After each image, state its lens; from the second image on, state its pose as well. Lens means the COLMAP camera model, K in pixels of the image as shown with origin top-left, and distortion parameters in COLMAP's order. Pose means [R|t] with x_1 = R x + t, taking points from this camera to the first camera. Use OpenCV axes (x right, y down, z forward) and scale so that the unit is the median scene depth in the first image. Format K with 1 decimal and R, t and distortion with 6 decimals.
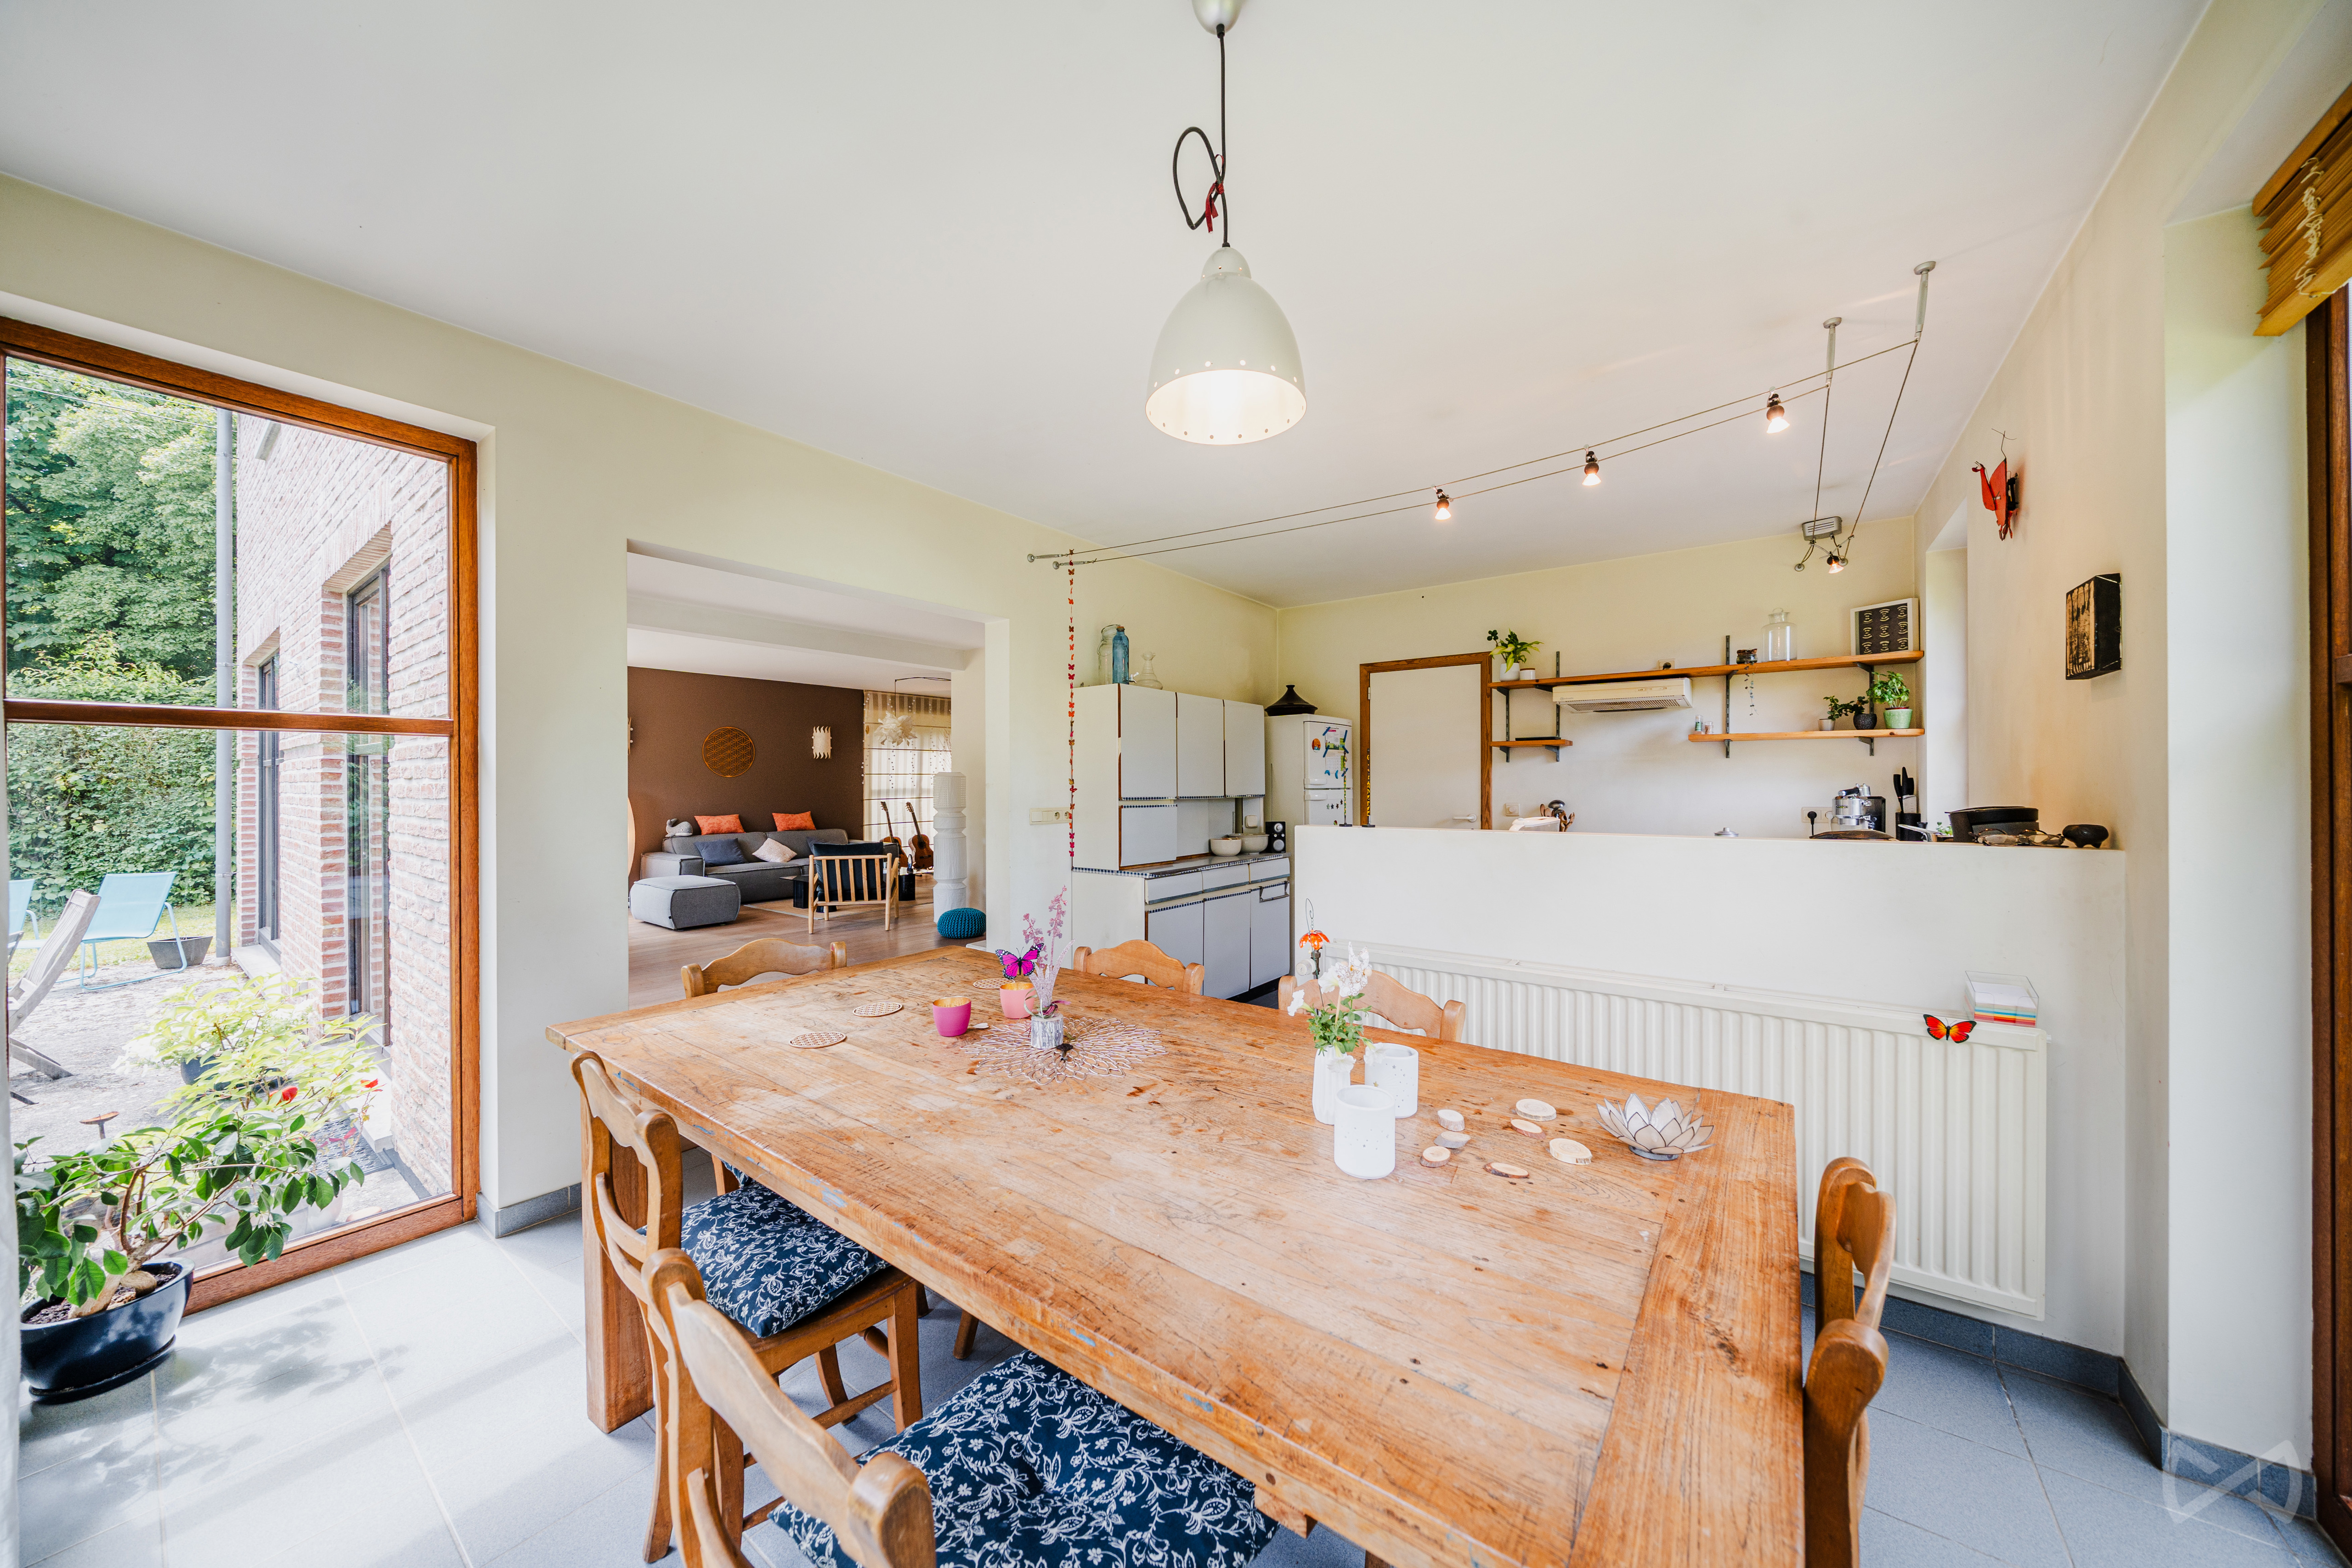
lens RADIAL K [[800.6, 0, 1183.3], [0, 800.6, 781.0], [0, 0, 1]] dist [-0.004705, -0.001132]
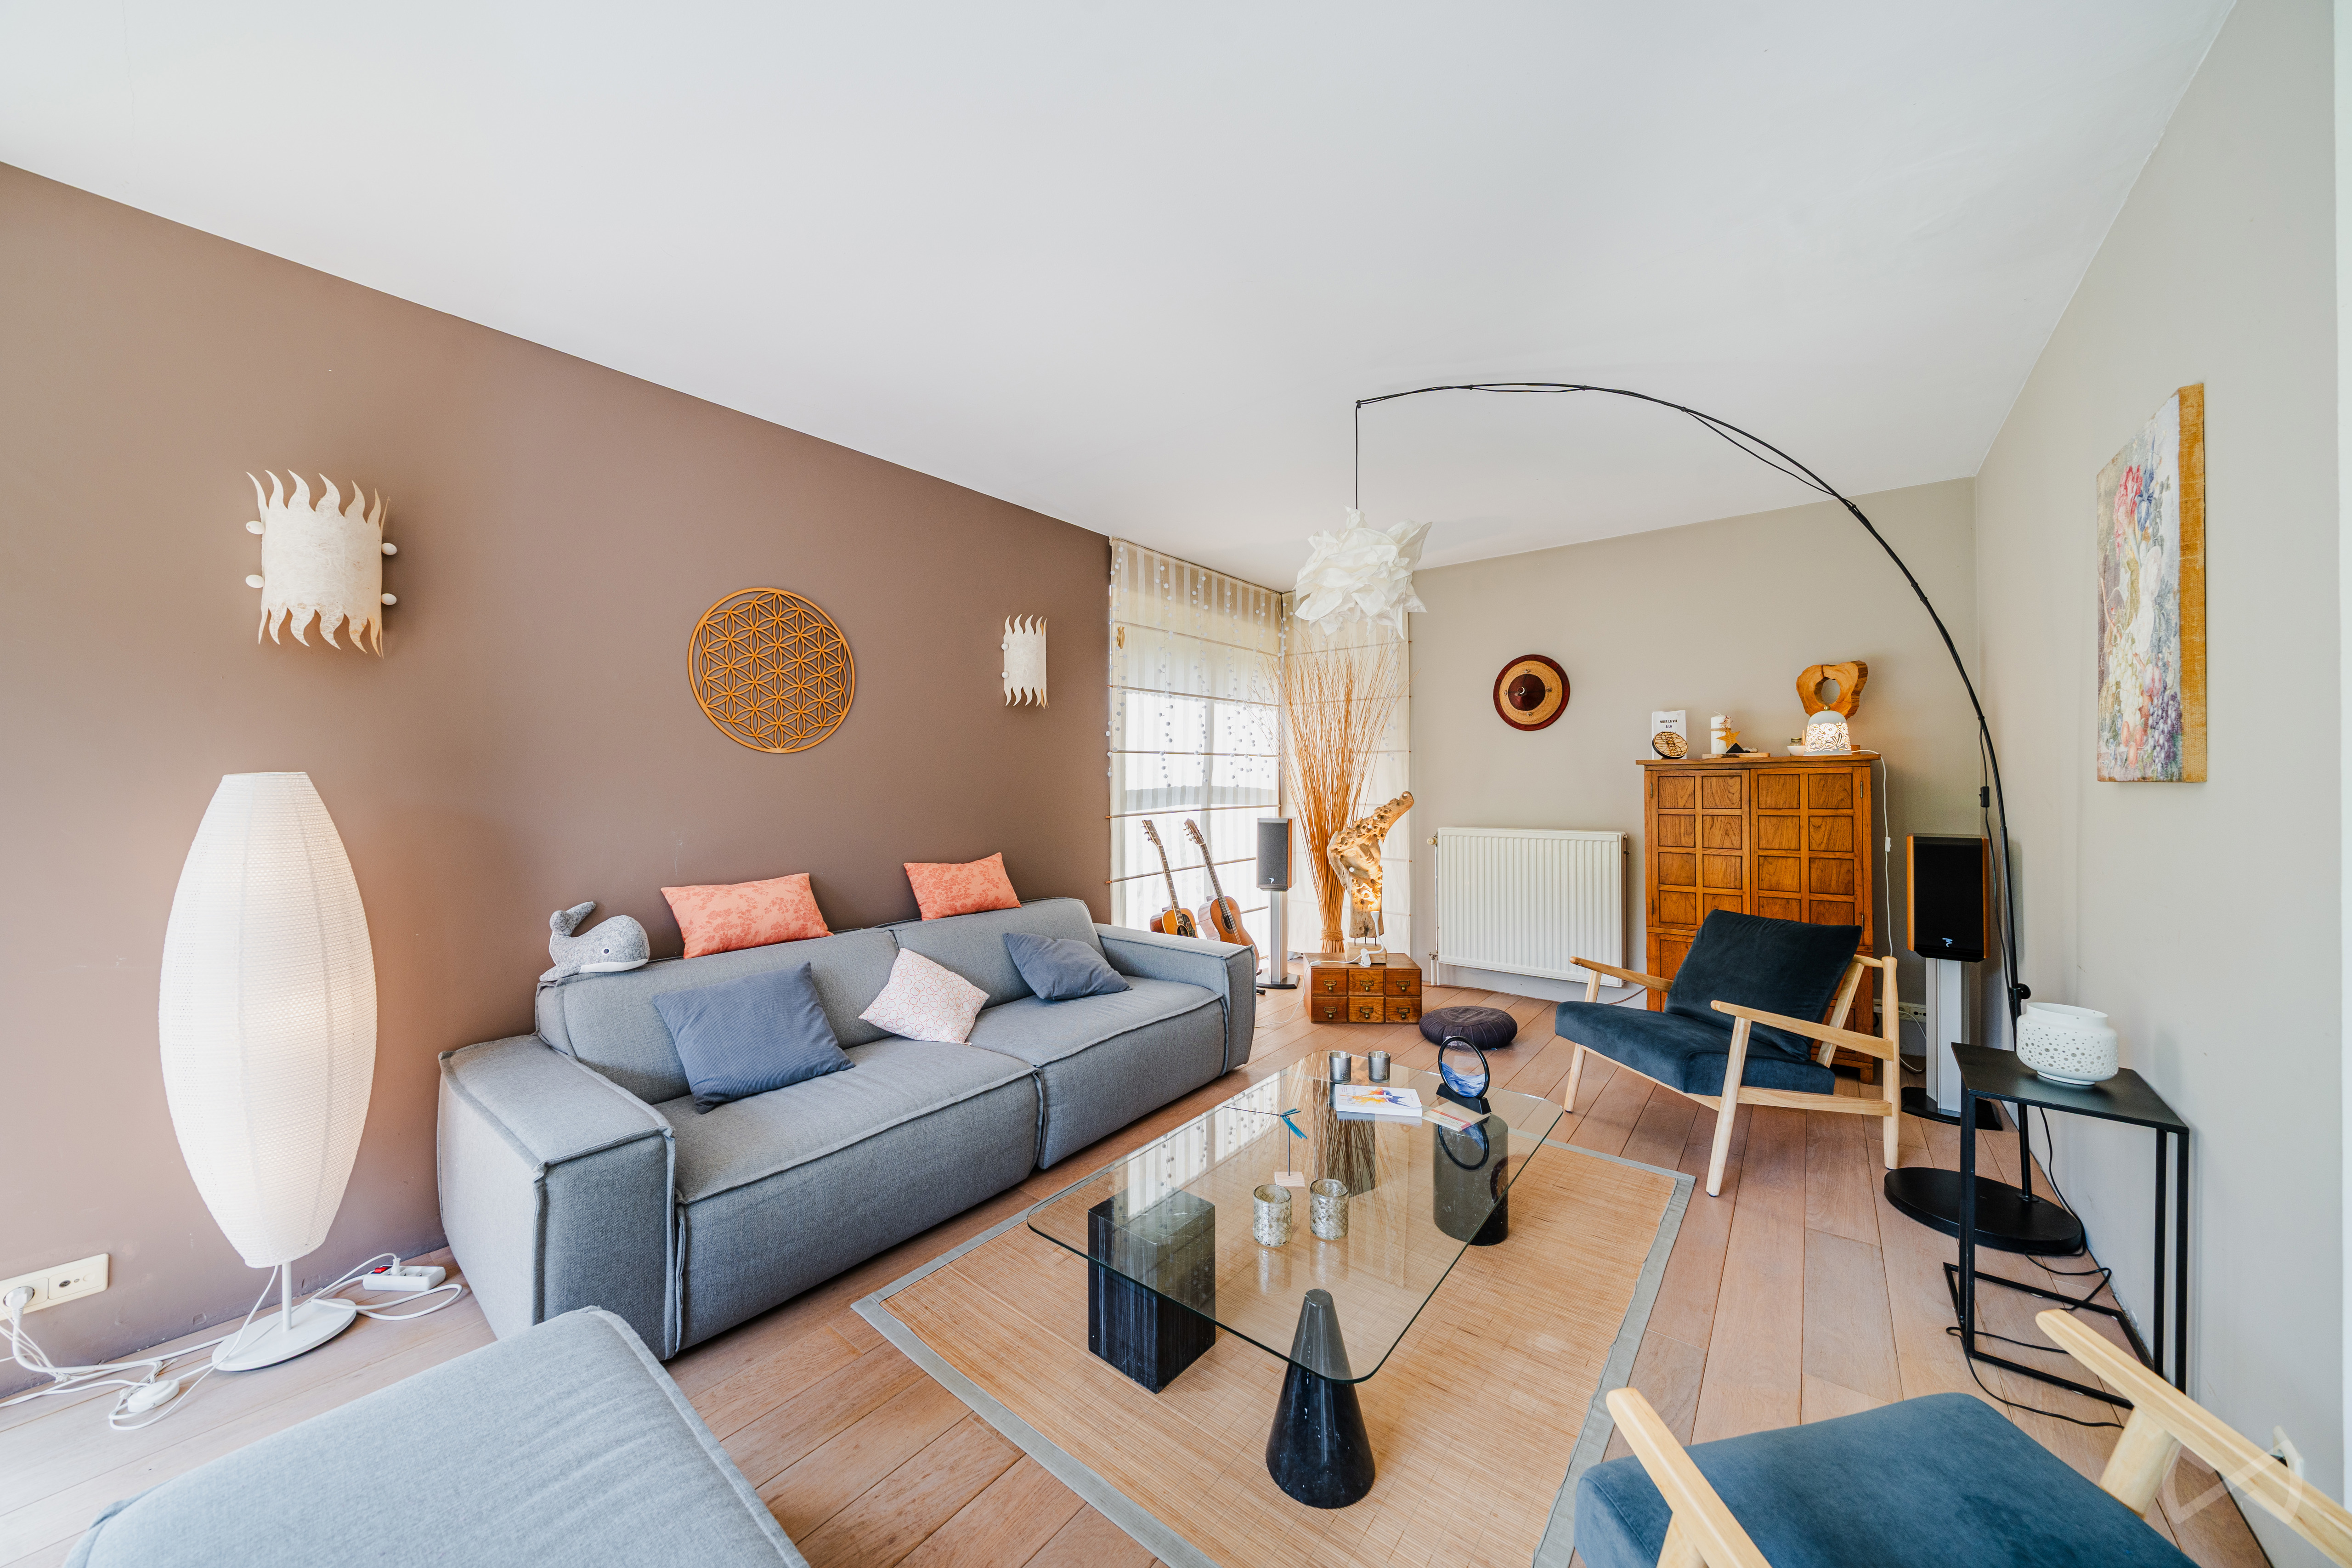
lens RADIAL K [[800.6, 0, 1165.6], [0, 800.6, 783.0], [0, 0, 1]] dist [-0.004705, -0.001132]
pose [[0.998827, -0.002429, -0.048359, -0.353272], [0.002688, 0.999982, 0.005287, 0.004955], [0.048345, -0.005411, 0.998816, 0.610786]]
